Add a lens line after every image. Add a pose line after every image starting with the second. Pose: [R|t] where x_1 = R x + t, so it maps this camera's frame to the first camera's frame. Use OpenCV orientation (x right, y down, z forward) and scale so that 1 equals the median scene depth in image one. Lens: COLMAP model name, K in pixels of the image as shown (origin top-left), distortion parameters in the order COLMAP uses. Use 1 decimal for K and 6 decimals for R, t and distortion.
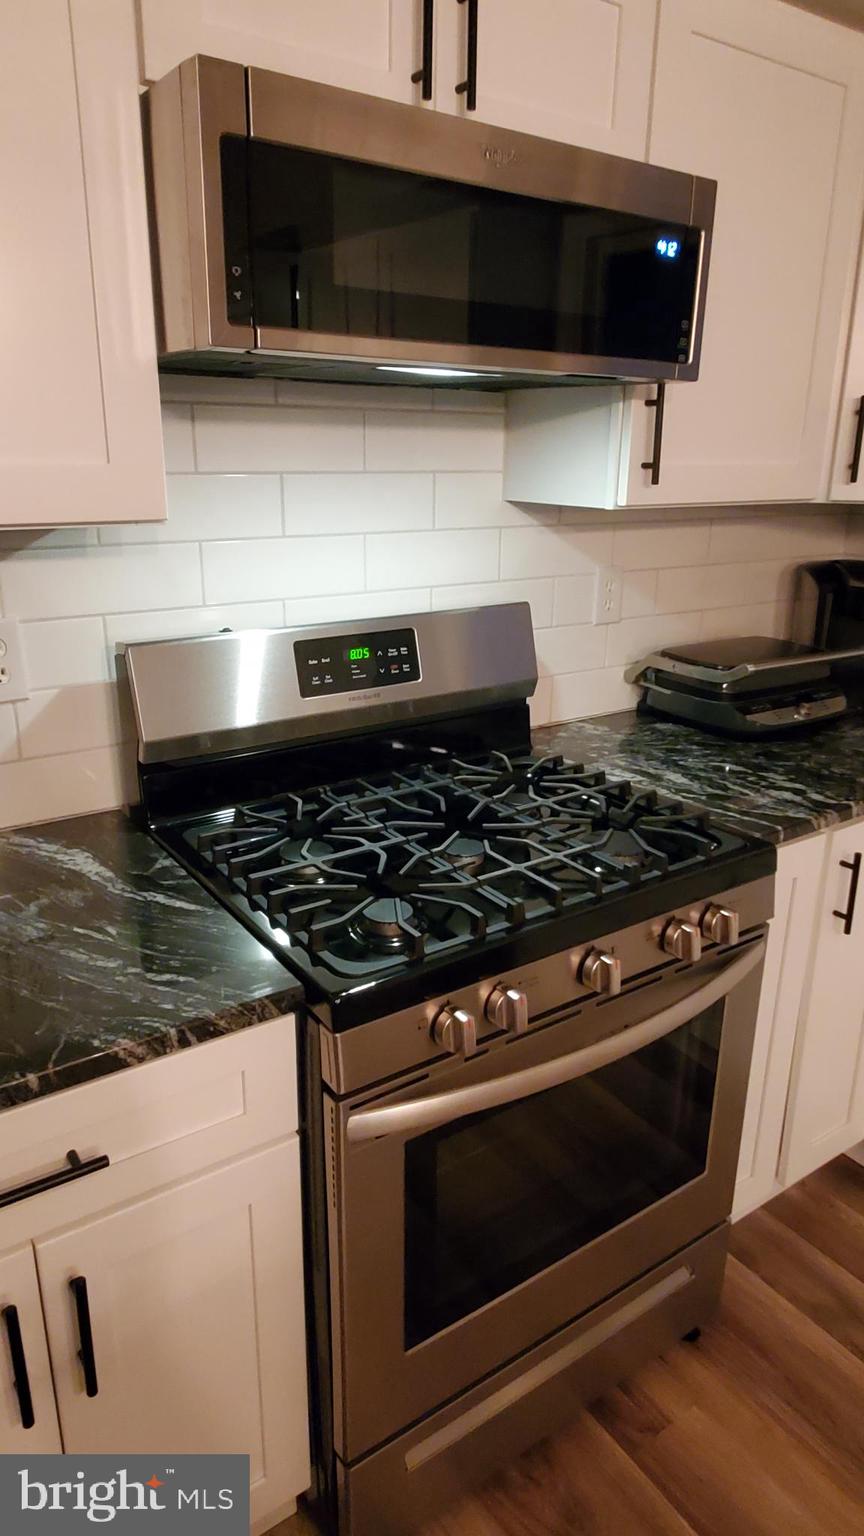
lens RADIAL K [[974.0, 0, 424.0], [0, 974.0, 767.6], [0, 0, 1]] dist [-0.000467, 0.000693]
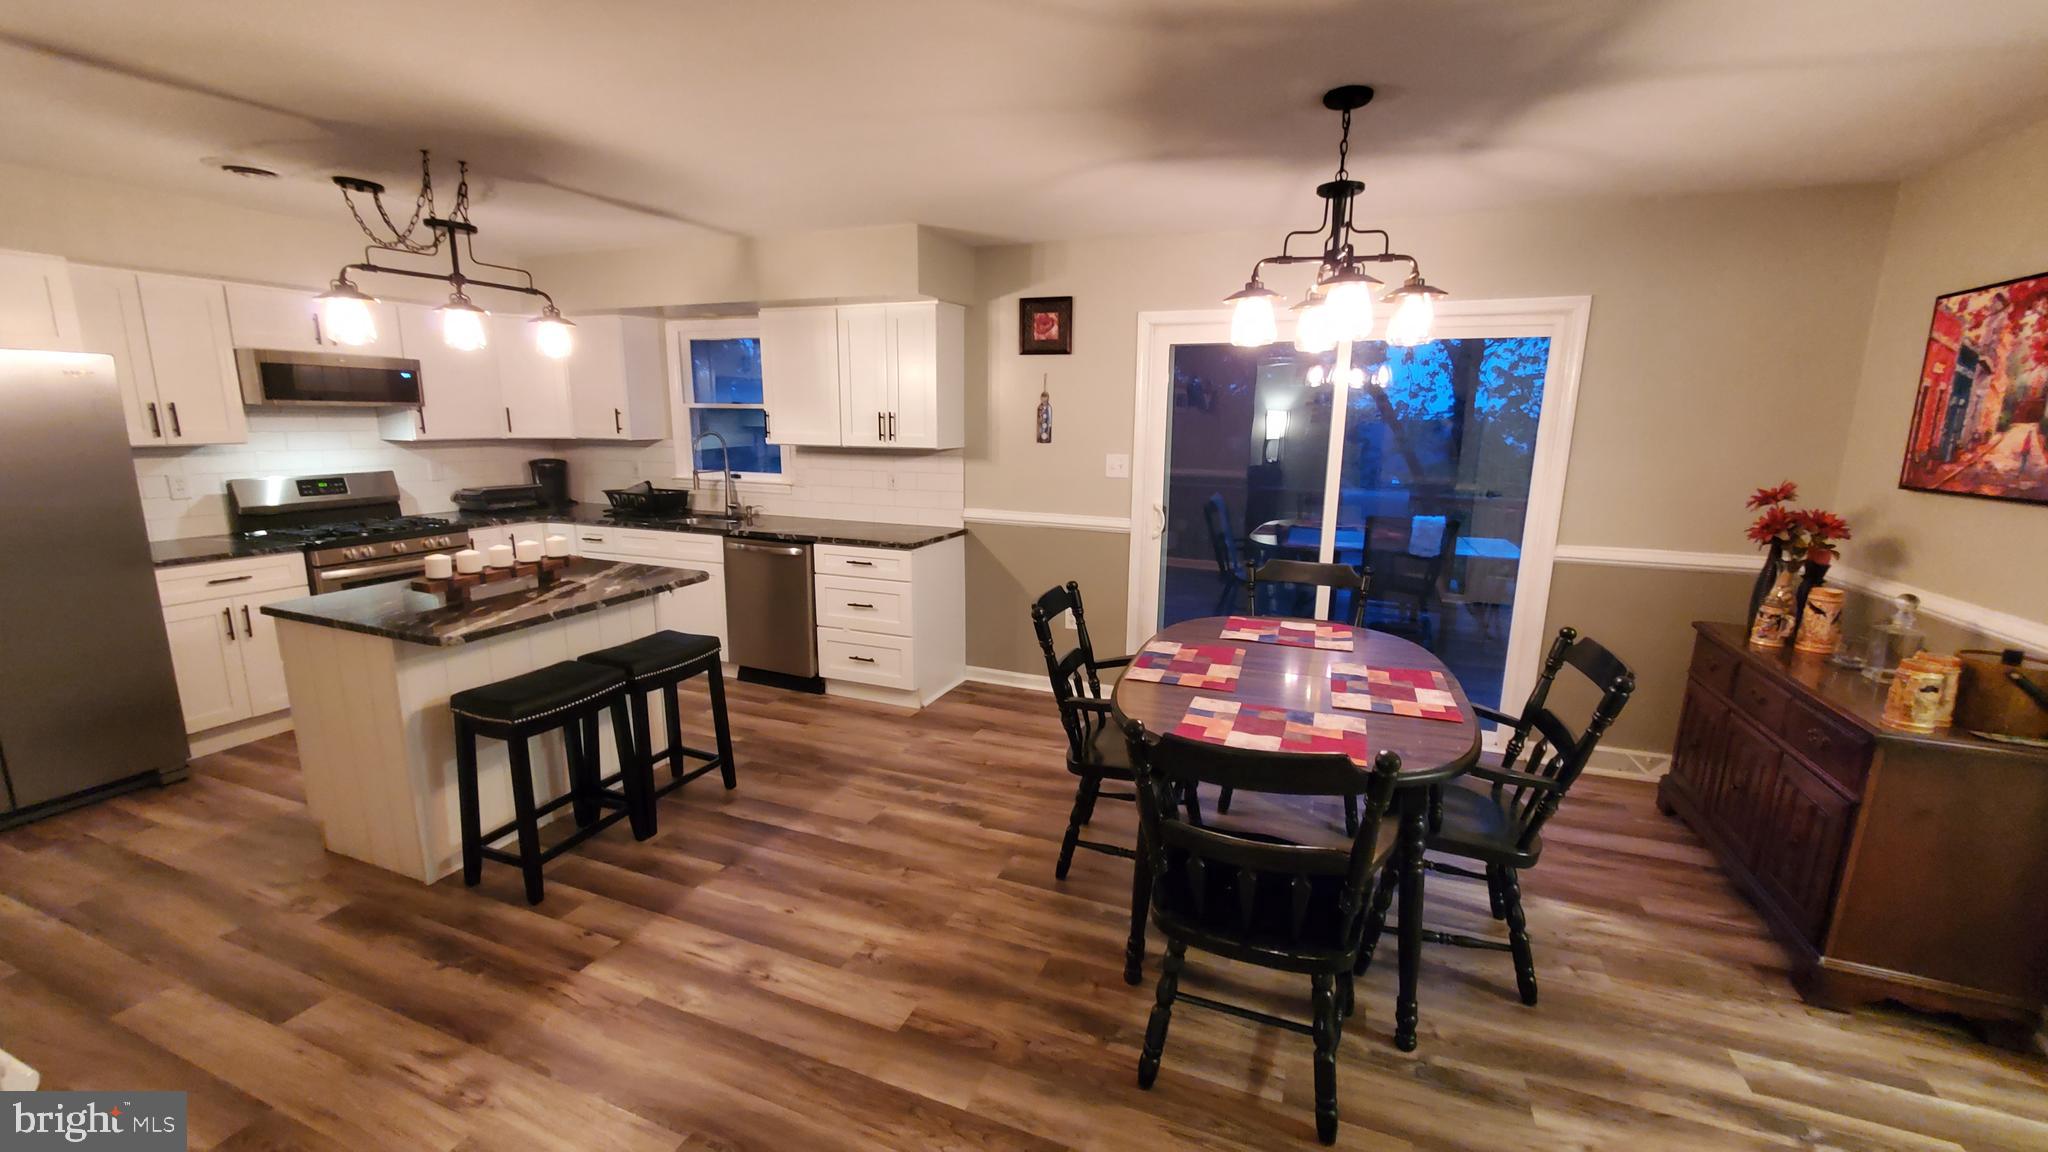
lens RADIAL K [[822.3, 0, 1024.0], [0, 822.3, 576.0], [0, 0, 1]] dist [-0.001212, -0.000139]
pose [[0.832661, -0.109901, 0.542768, 0.376384], [0.174809, 0.982160, -0.069304, 0.811808], [-0.525469, 0.152588, 0.837018, -2.582015]]
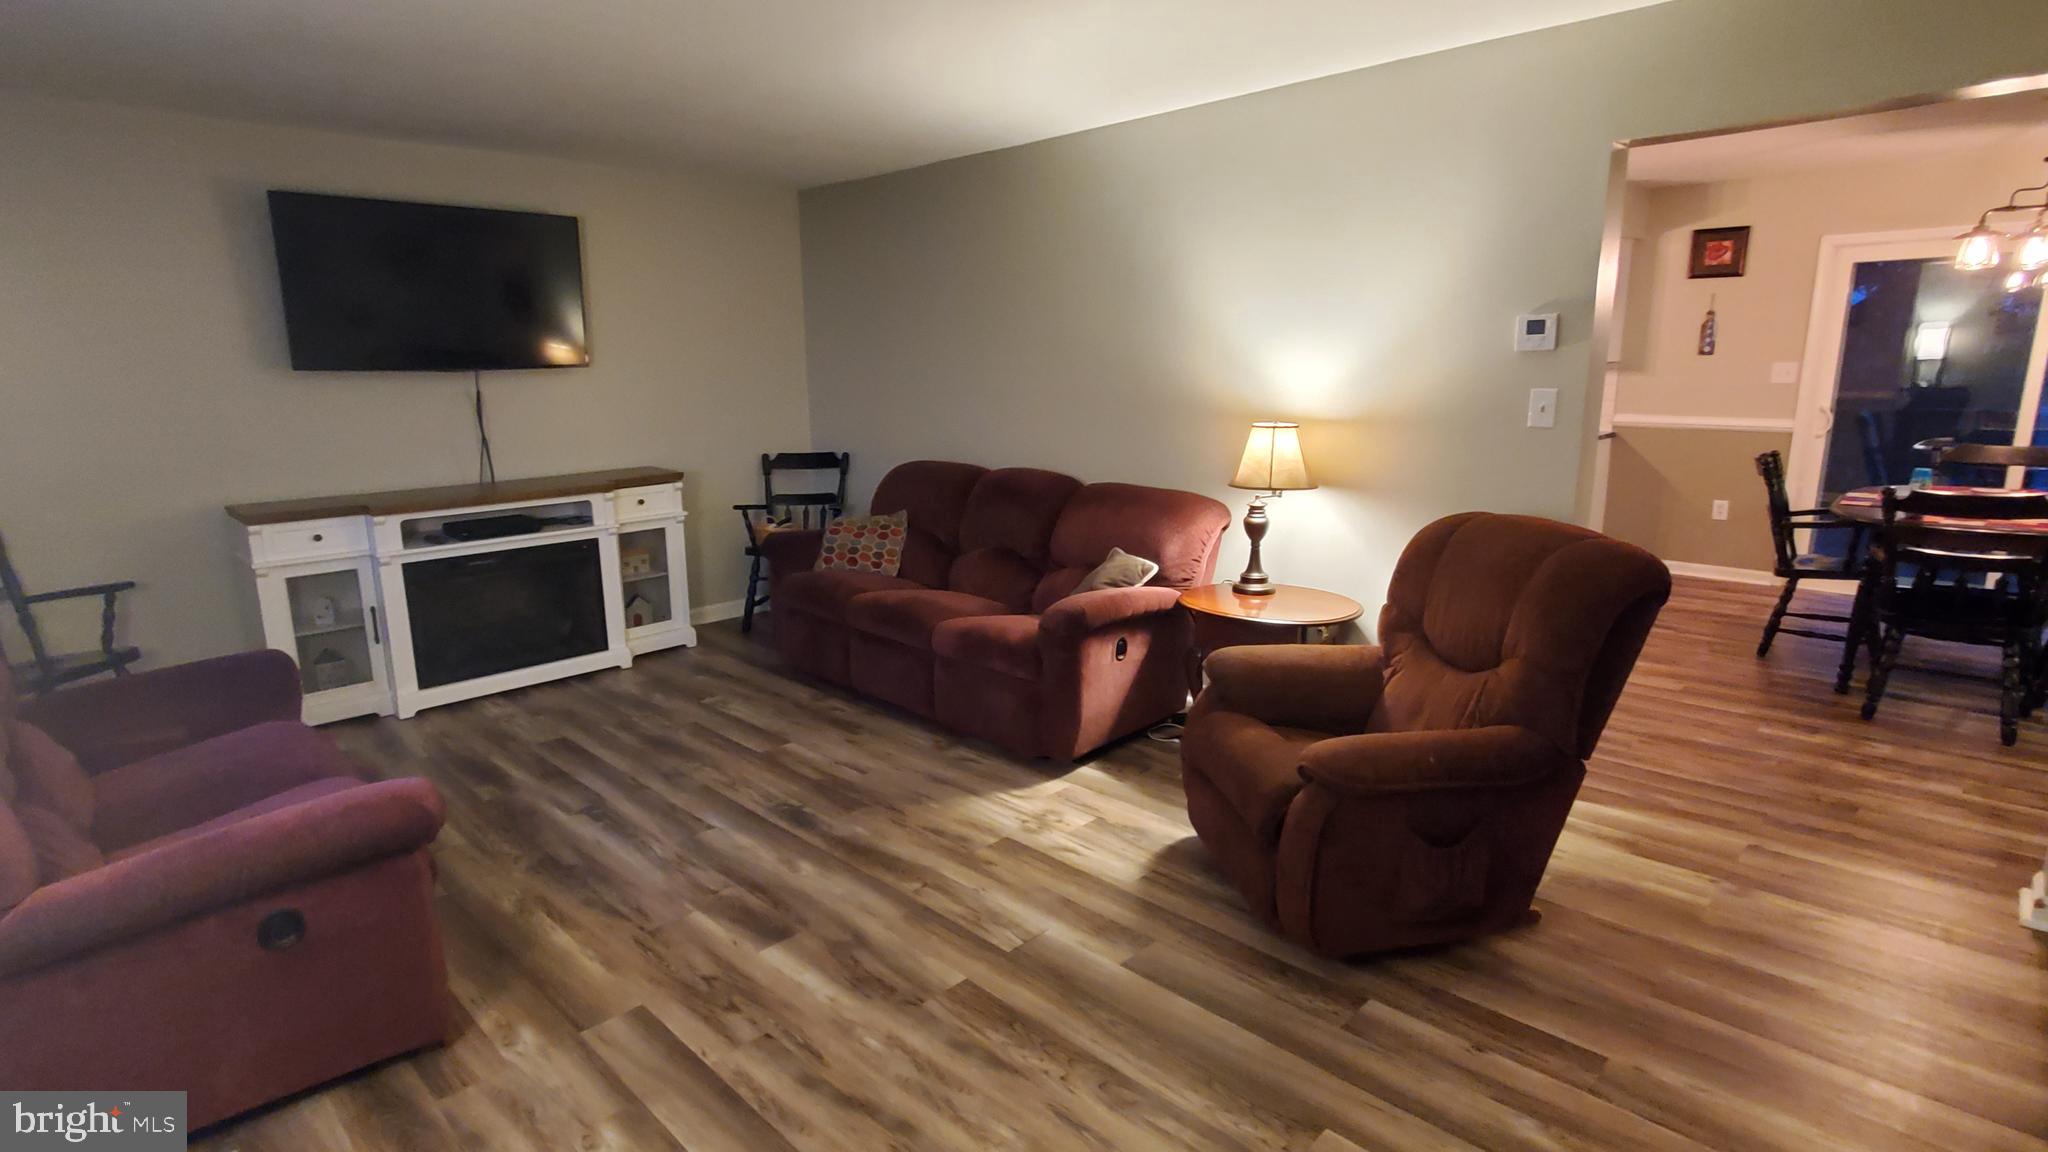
lens RADIAL K [[1024.2, 0, 1024.0], [0, 1024.2, 576.0], [0, 0, 1]] dist [0.000426, 0.001239]
pose [[0.982671, -0.065395, 0.173440, -1.391876], [0.084086, 0.991152, -0.102701, 1.234742], [-0.165190, 0.115505, 0.979475, -3.744266]]
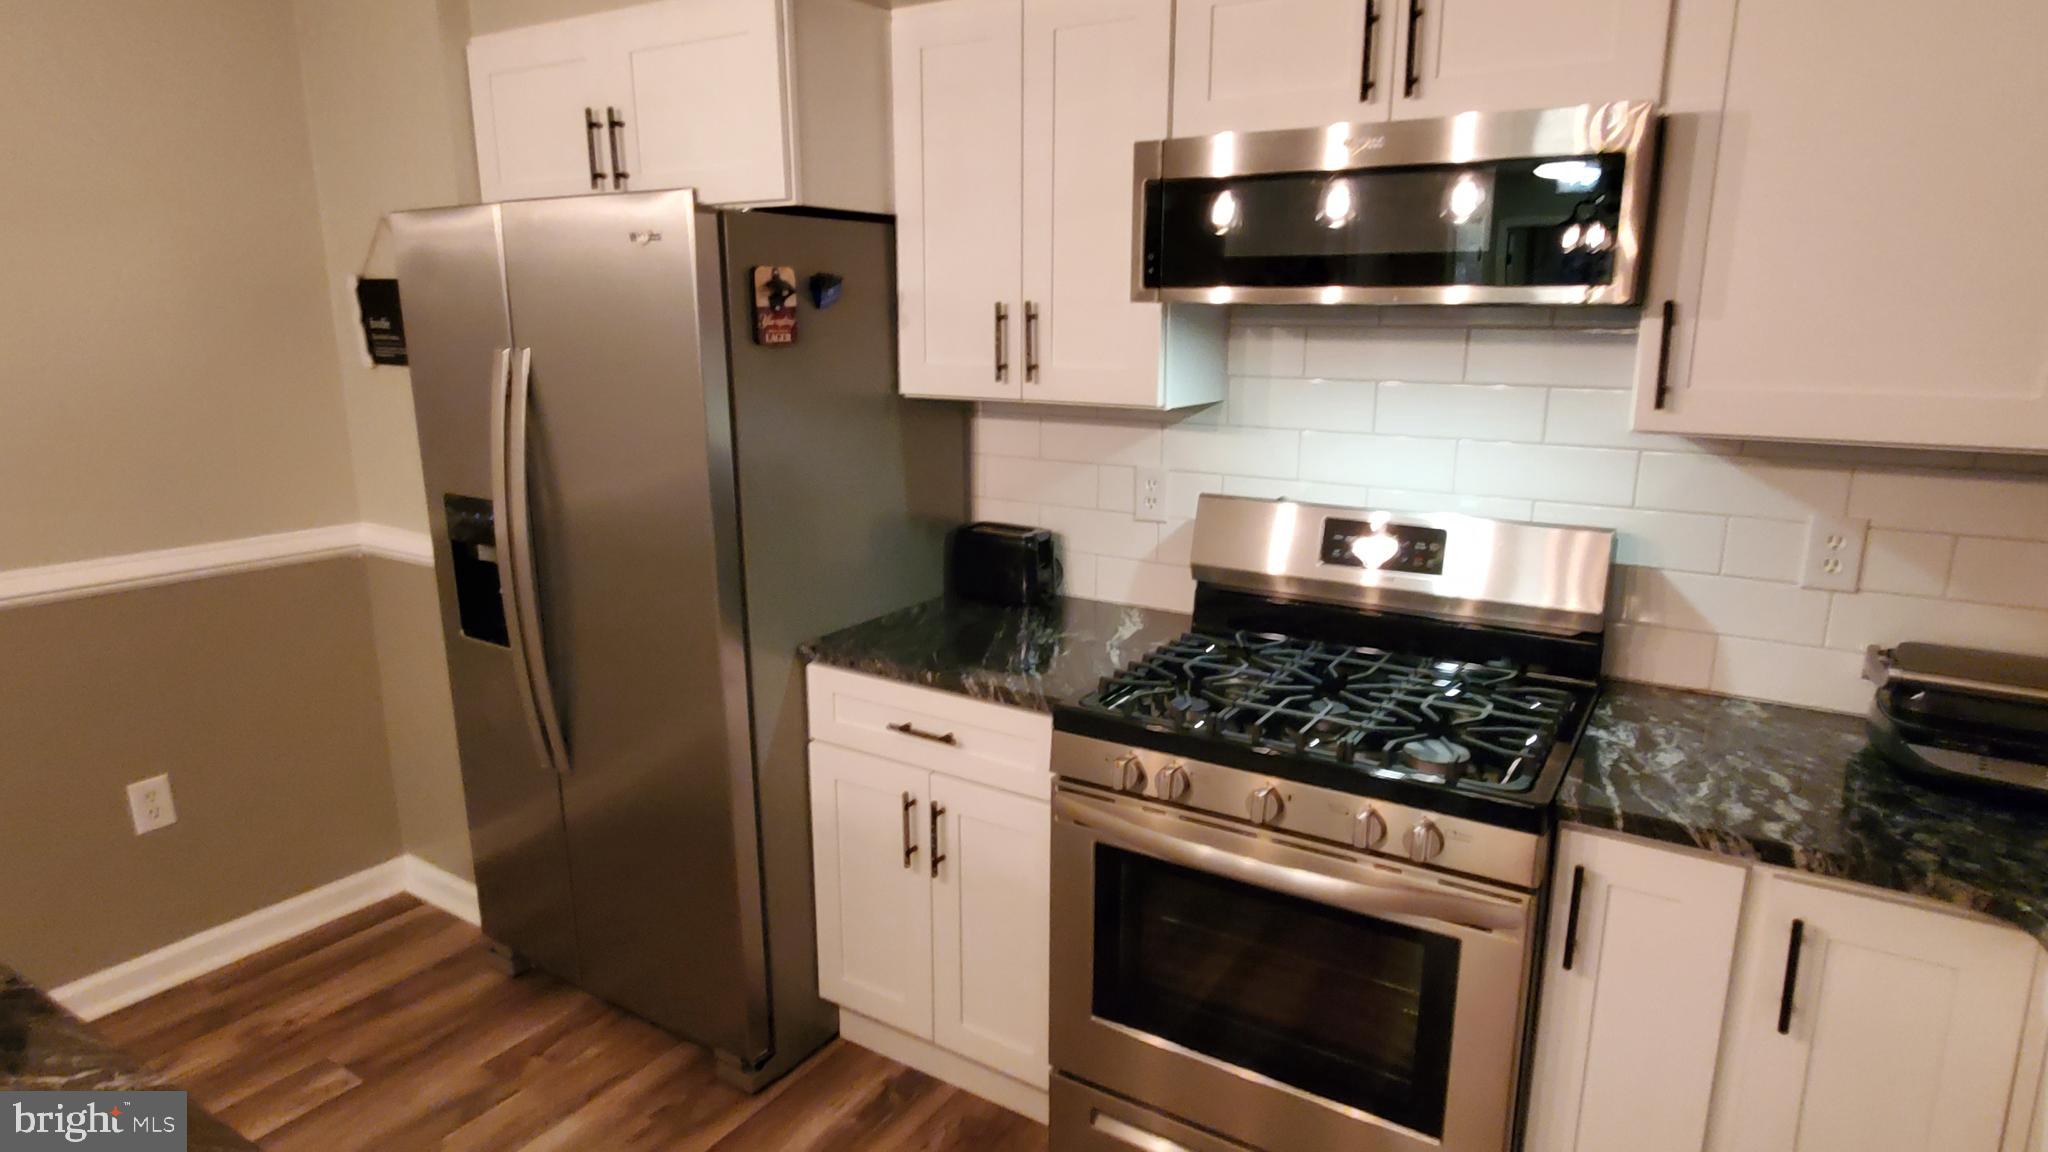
lens RADIAL K [[1157.1, 0, 1011.8], [0, 1157.1, 576.4], [0, 0, 1]] dist [0.002887, 0.003495]
pose [[0.392255, 0.193649, -0.899242, 0.994797], [-0.290169, 0.953725, 0.078809, -0.057815], [0.872891, 0.230019, 0.430295, 0.062170]]
